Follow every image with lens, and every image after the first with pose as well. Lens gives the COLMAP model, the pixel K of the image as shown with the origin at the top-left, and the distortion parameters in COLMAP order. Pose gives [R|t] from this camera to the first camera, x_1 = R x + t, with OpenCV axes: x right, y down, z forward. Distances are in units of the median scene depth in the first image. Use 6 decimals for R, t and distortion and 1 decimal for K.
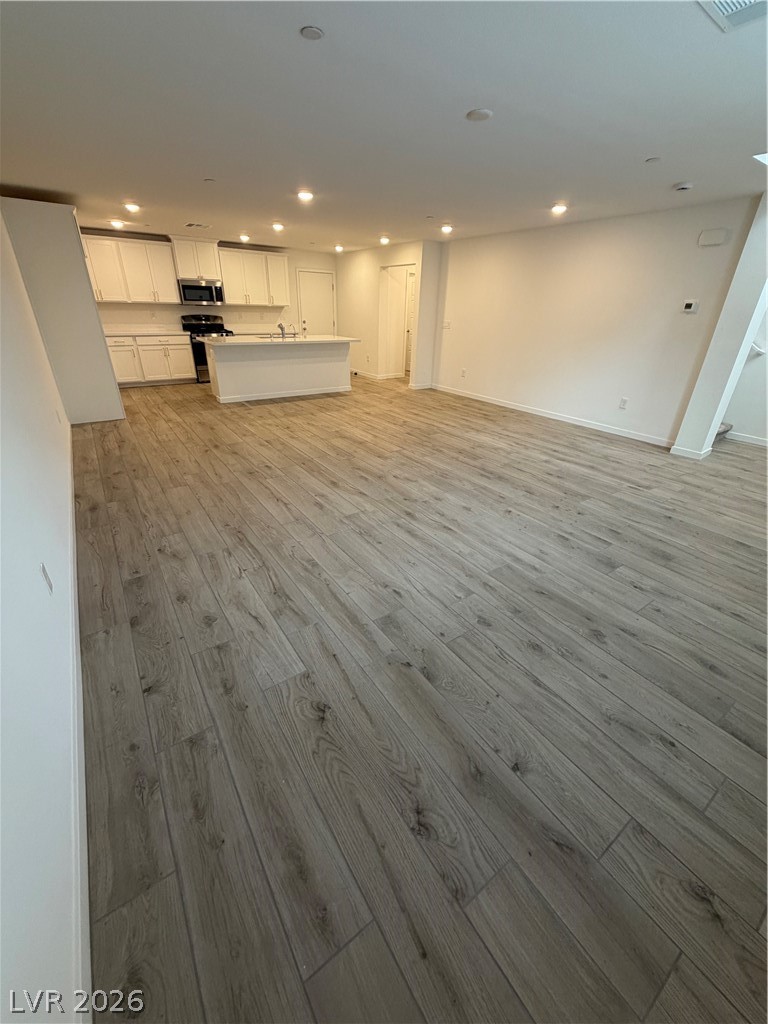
lens RADIAL K [[406.9, 0, 386.5], [0, 406.9, 508.1], [0, 0, 1]] dist [-0.001540, 0.000697]
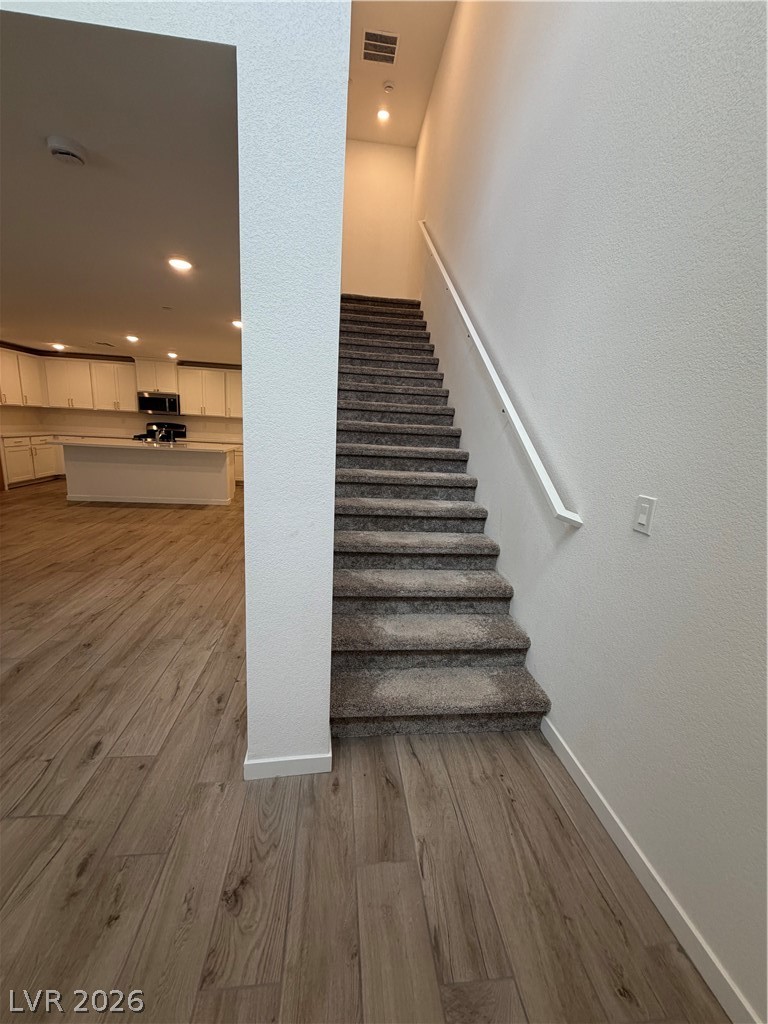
lens RADIAL K [[406.9, 0, 384.6], [0, 406.9, 509.7], [0, 0, 1]] dist [-0.001540, 0.000697]
pose [[0.881045, 0.119443, -0.457704, 1.022899], [-0.238440, 0.947817, -0.211636, -0.301482], [0.408541, 0.295596, 0.863549, 0.673871]]
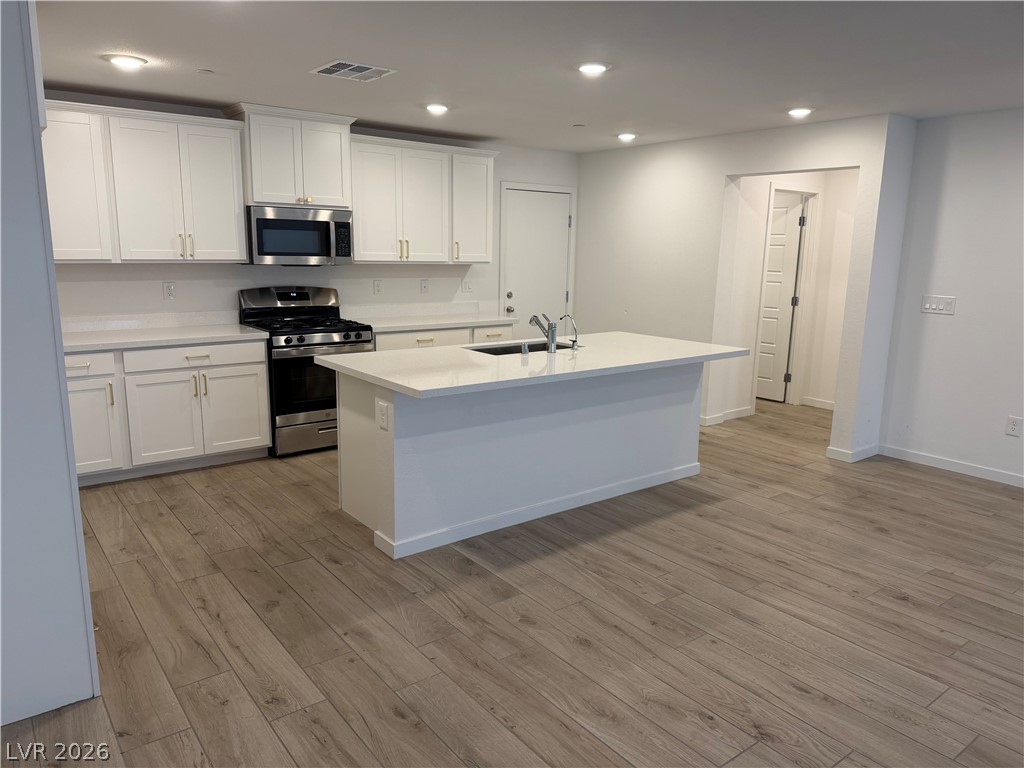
lens RADIAL K [[716.2, 0, 514.8], [0, 716.2, 394.3], [0, 0, 1]] dist [0.058407, -0.074972]
pose [[0.998883, -0.018668, 0.043415, -0.478657], [0.029085, 0.966919, -0.253419, -0.338744], [-0.037248, 0.254399, 0.966382, 0.608250]]
